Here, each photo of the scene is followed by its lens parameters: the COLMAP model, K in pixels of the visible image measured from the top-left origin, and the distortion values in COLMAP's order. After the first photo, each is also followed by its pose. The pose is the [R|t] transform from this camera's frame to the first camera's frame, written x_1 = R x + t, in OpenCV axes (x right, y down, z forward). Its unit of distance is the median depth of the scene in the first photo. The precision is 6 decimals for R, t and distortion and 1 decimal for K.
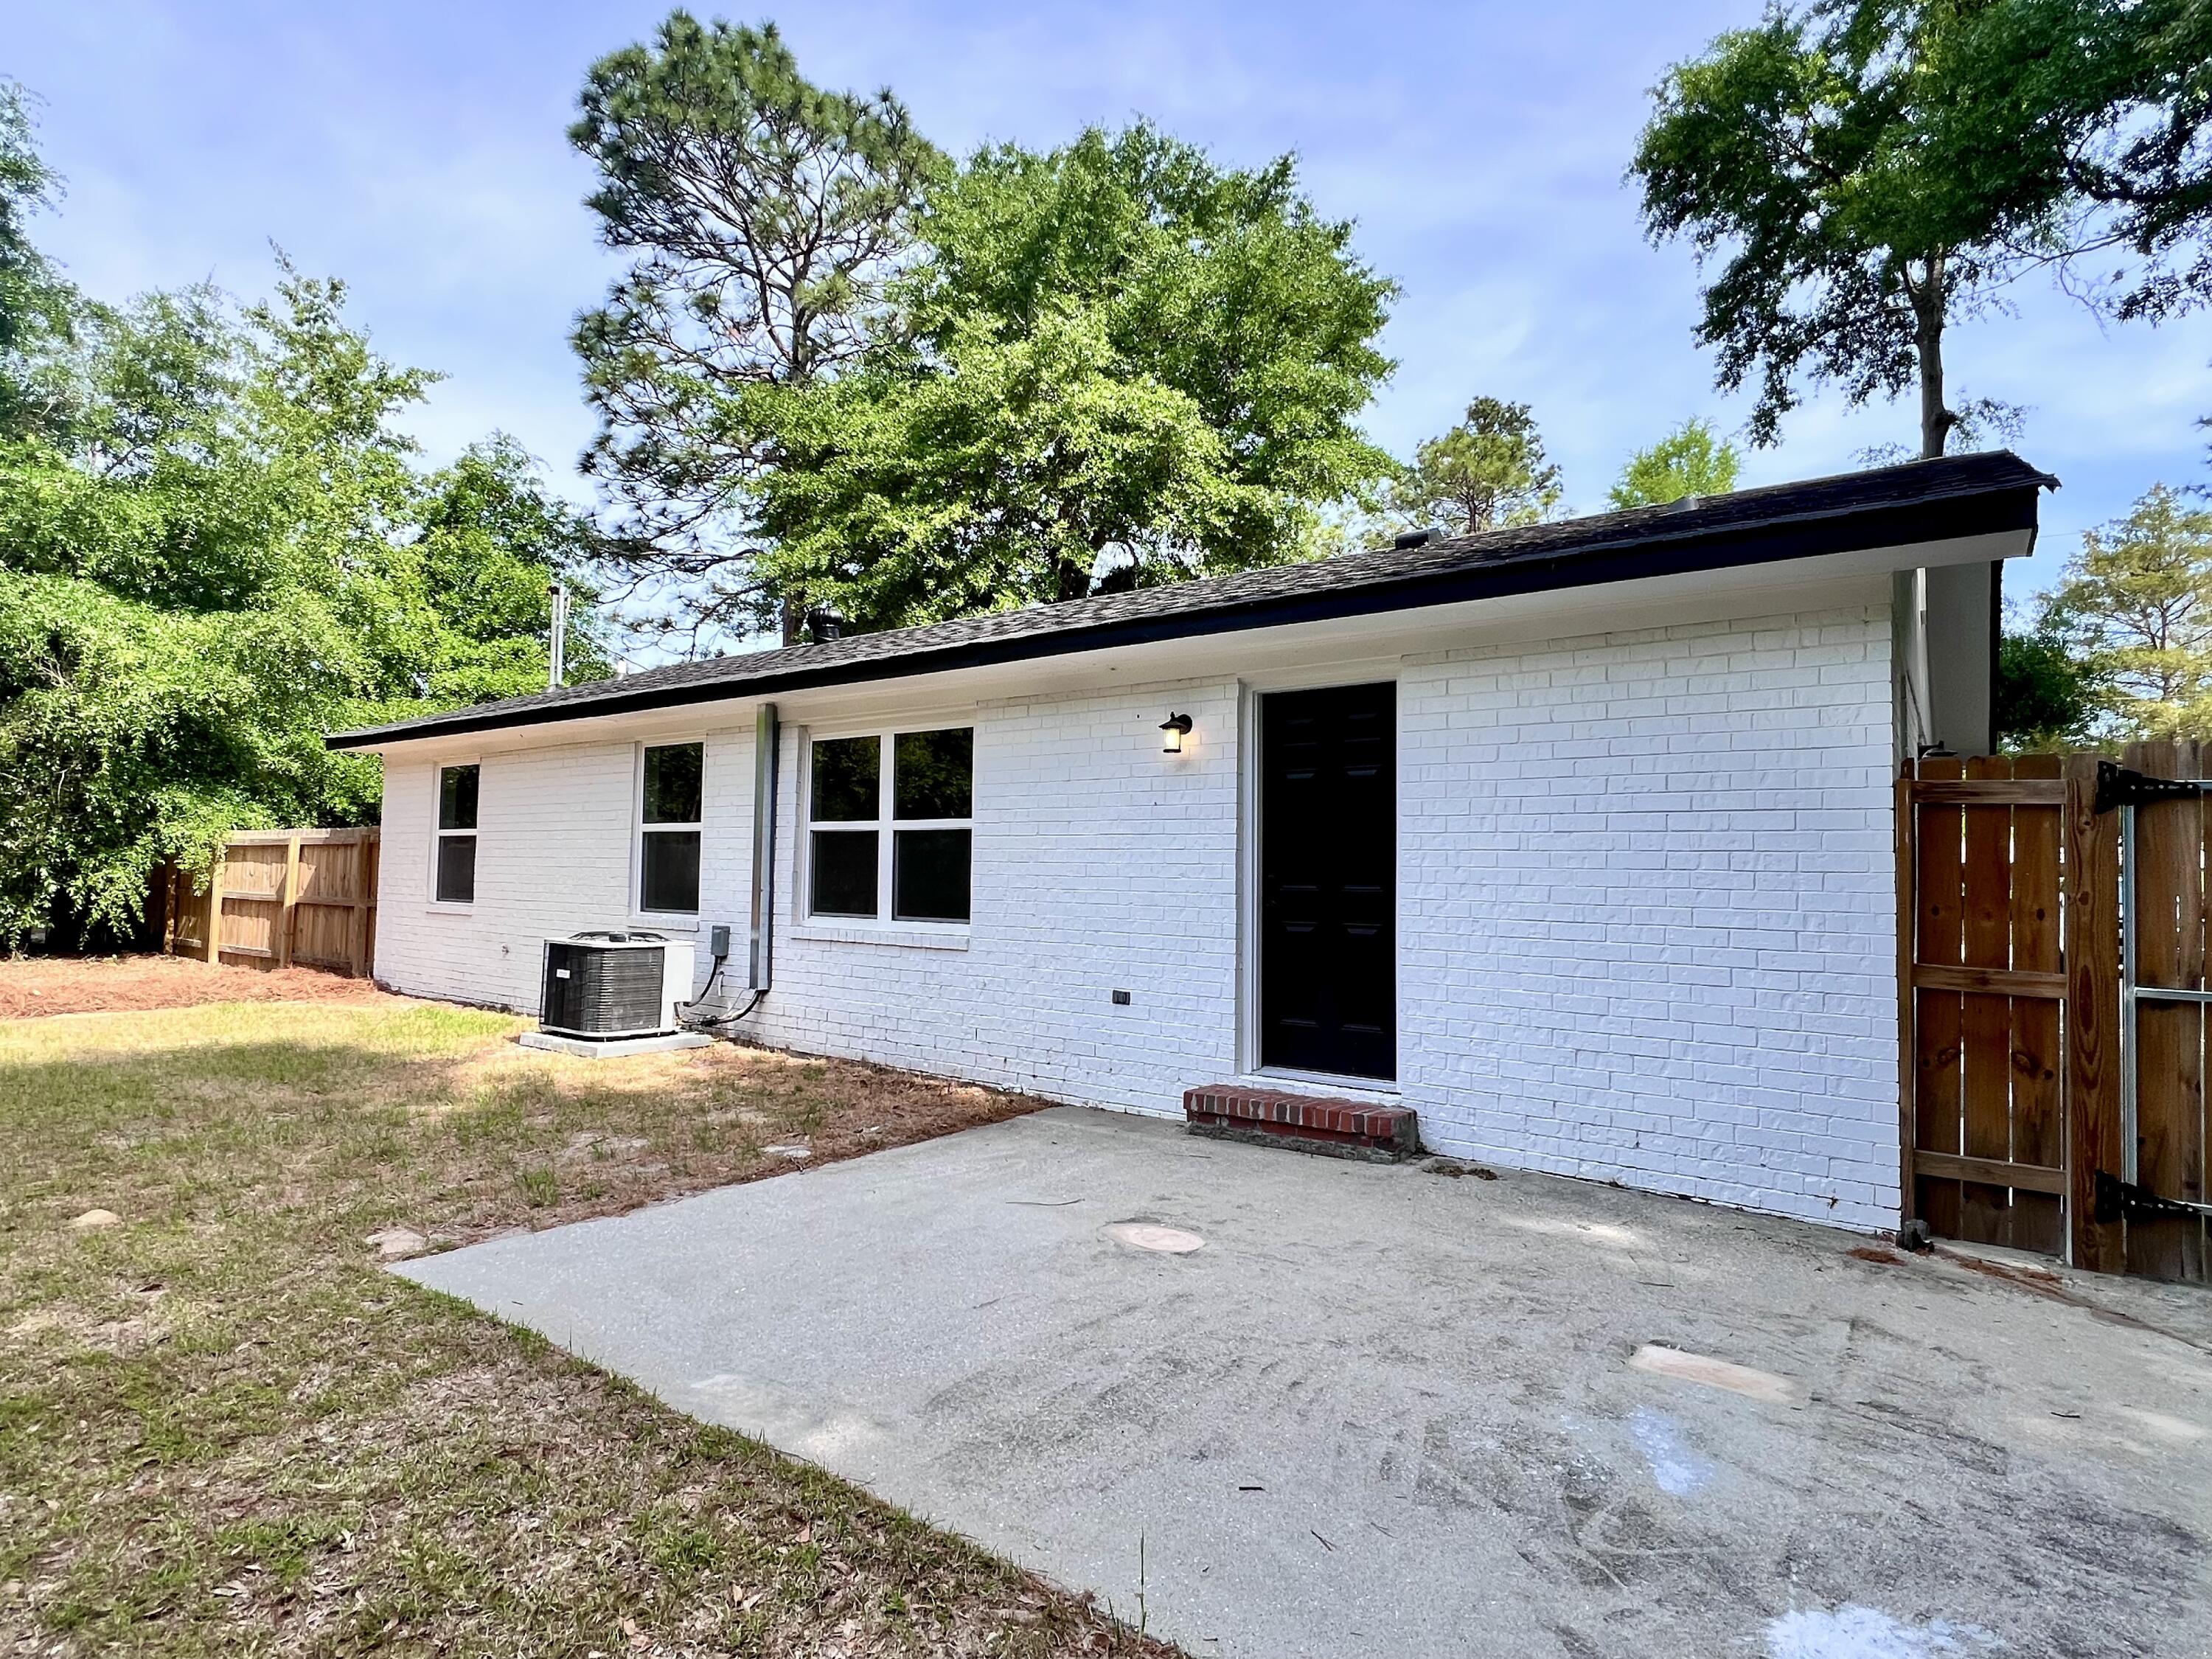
lens RADIAL K [[1152.3, 0, 1106.1], [0, 1152.3, 838.0], [0, 0, 1]] dist [-0.013608, -0.000136]
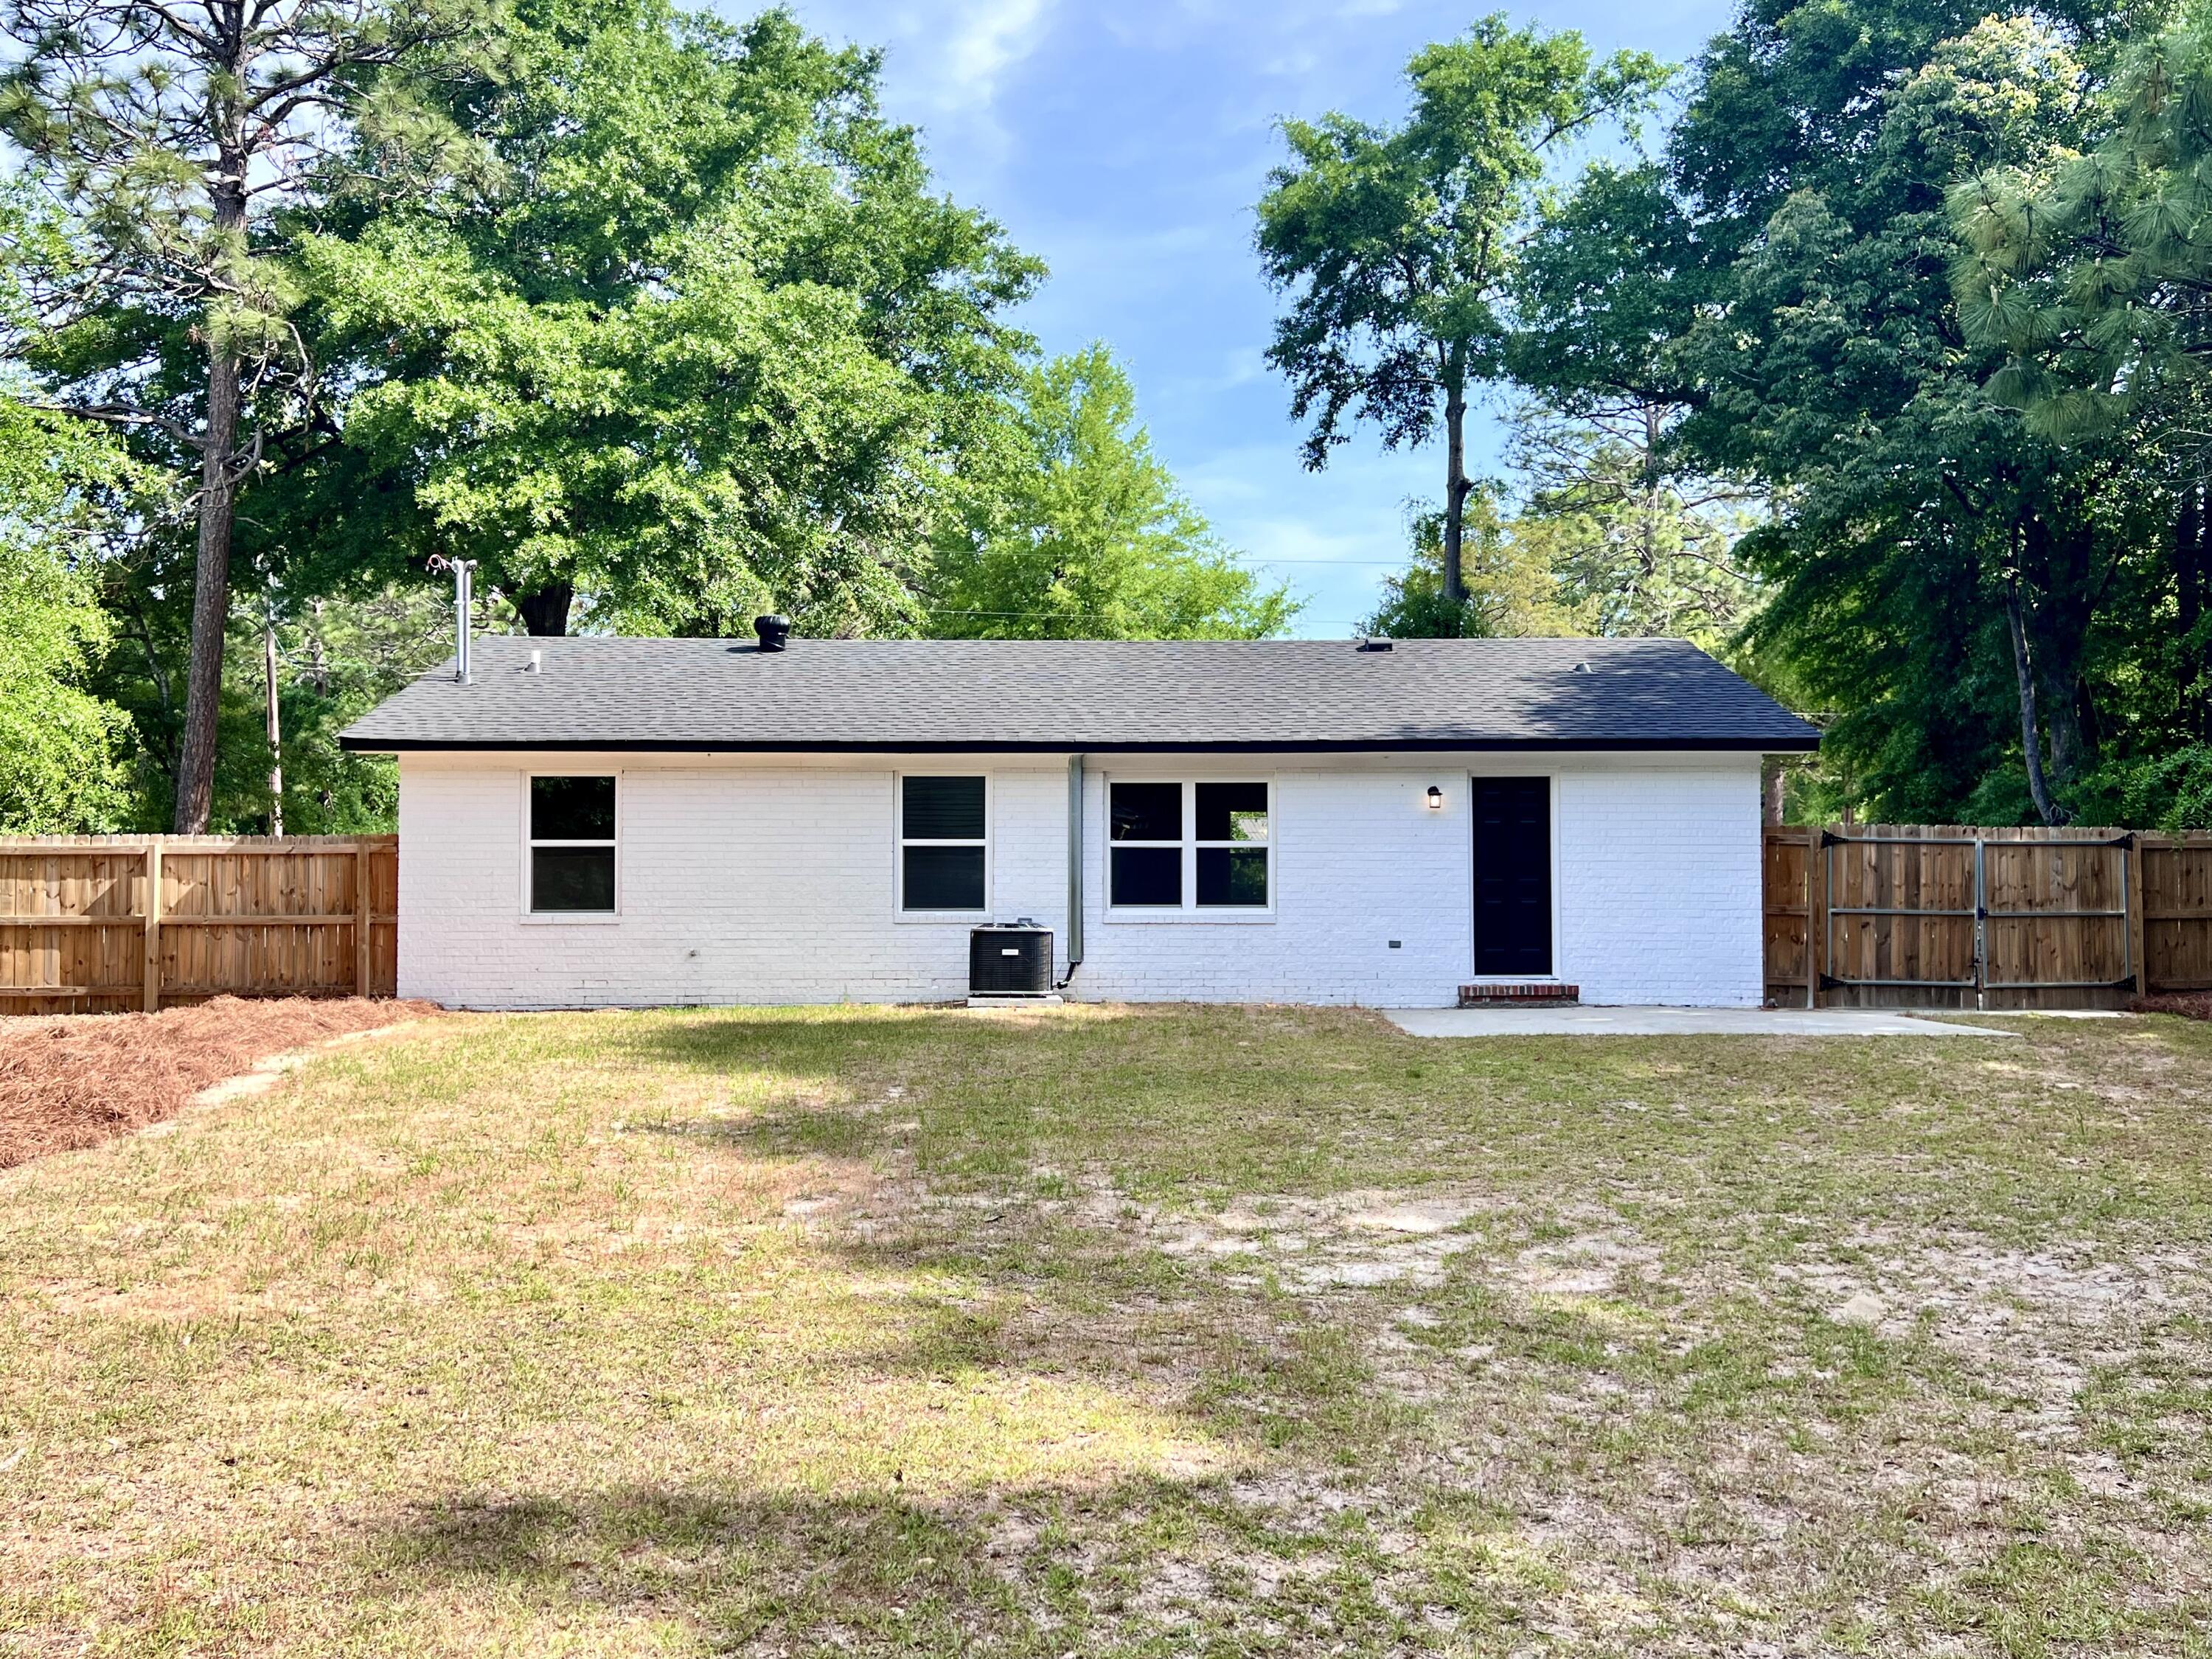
lens RADIAL K [[1926.6, 0, 1111.2], [0, 1926.6, 847.3], [0, 0, 1]] dist [0.074839, -0.100732]
pose [[0.800367, -0.006091, 0.599479, -1.637138], [-0.007071, 0.999783, 0.019599, -0.050581], [-0.599469, -0.019926, 0.800150, -0.858265]]
